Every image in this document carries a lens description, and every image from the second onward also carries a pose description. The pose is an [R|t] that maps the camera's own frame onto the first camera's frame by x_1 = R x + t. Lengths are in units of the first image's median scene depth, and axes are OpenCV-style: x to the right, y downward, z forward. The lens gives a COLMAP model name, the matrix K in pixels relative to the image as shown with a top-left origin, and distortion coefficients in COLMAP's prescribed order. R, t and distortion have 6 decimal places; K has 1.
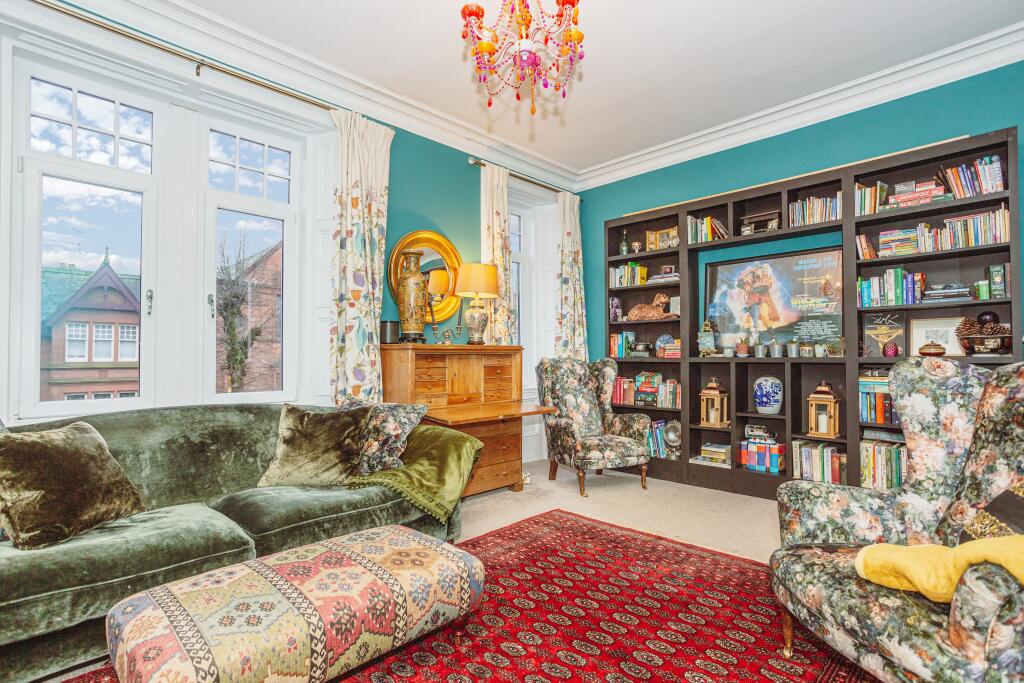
lens RADIAL K [[497.7, 0, 508.1], [0, 497.7, 339.7], [0, 0, 1]] dist [-0.052129, 0.022105]
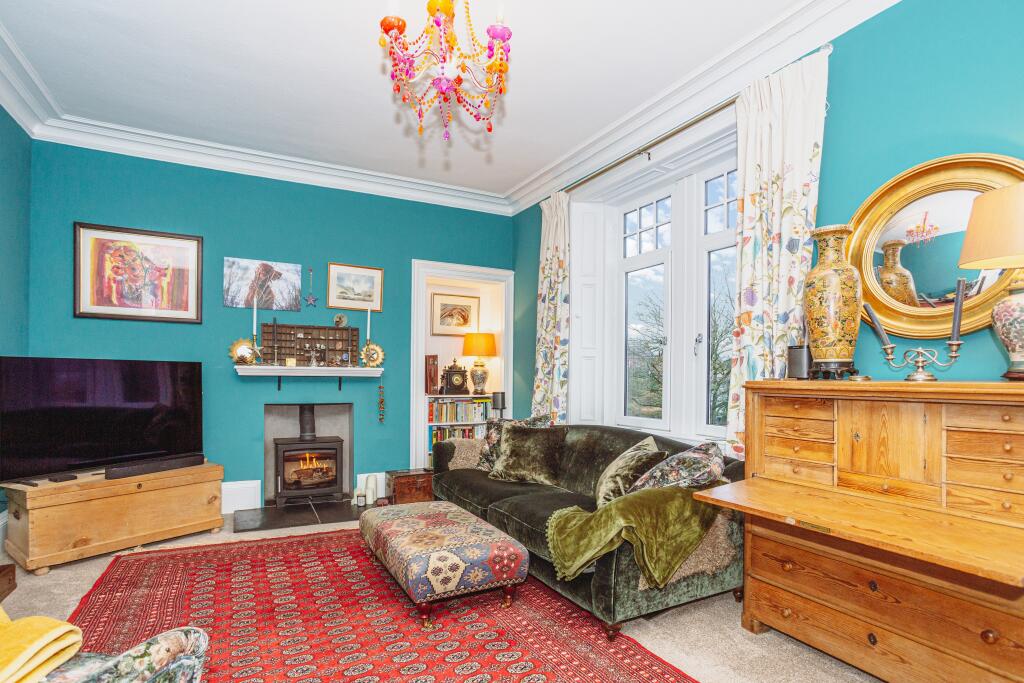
lens RADIAL K [[510.9, 0, 511.9], [0, 510.9, 374.0], [0, 0, 1]] dist [-0.001087, -0.000104]
pose [[-0.288984, 0.000508, -0.957334, 0.520754], [0.029547, 0.999528, -0.008388, -0.004238], [0.956878, -0.030711, -0.288863, 0.771509]]
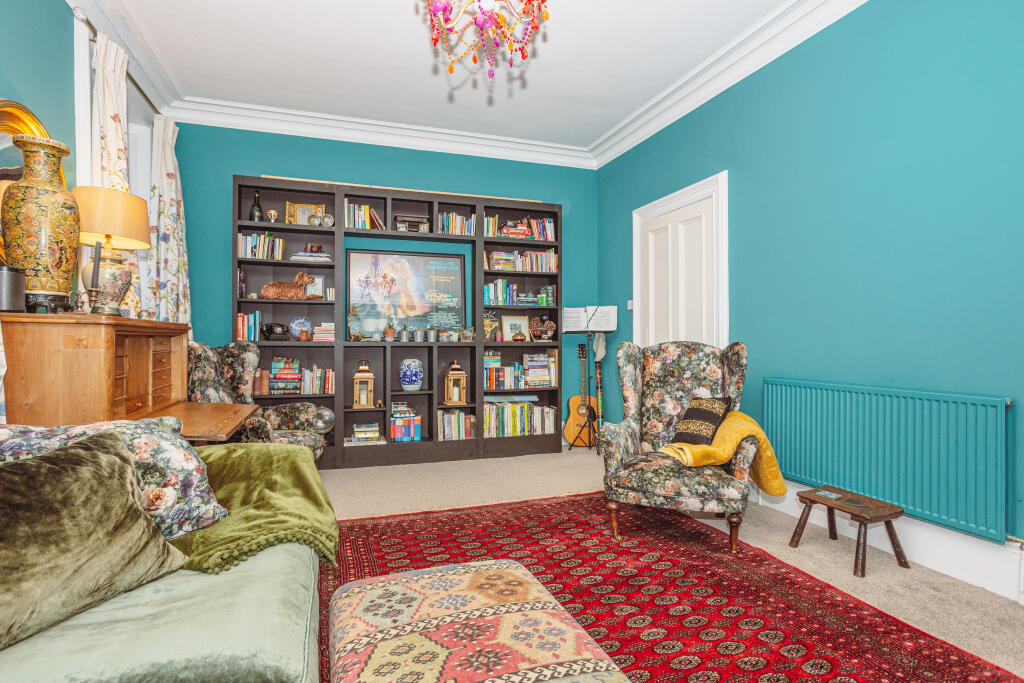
lens RADIAL K [[497.7, 0, 508.1], [0, 497.7, 339.7], [0, 0, 1]] dist [-0.052129, 0.022105]
pose [[0.443824, 0.007132, 0.896086, -0.428894], [-0.034455, 0.999365, 0.009112, 0.013635], [-0.895451, -0.034919, 0.443788, 0.295292]]
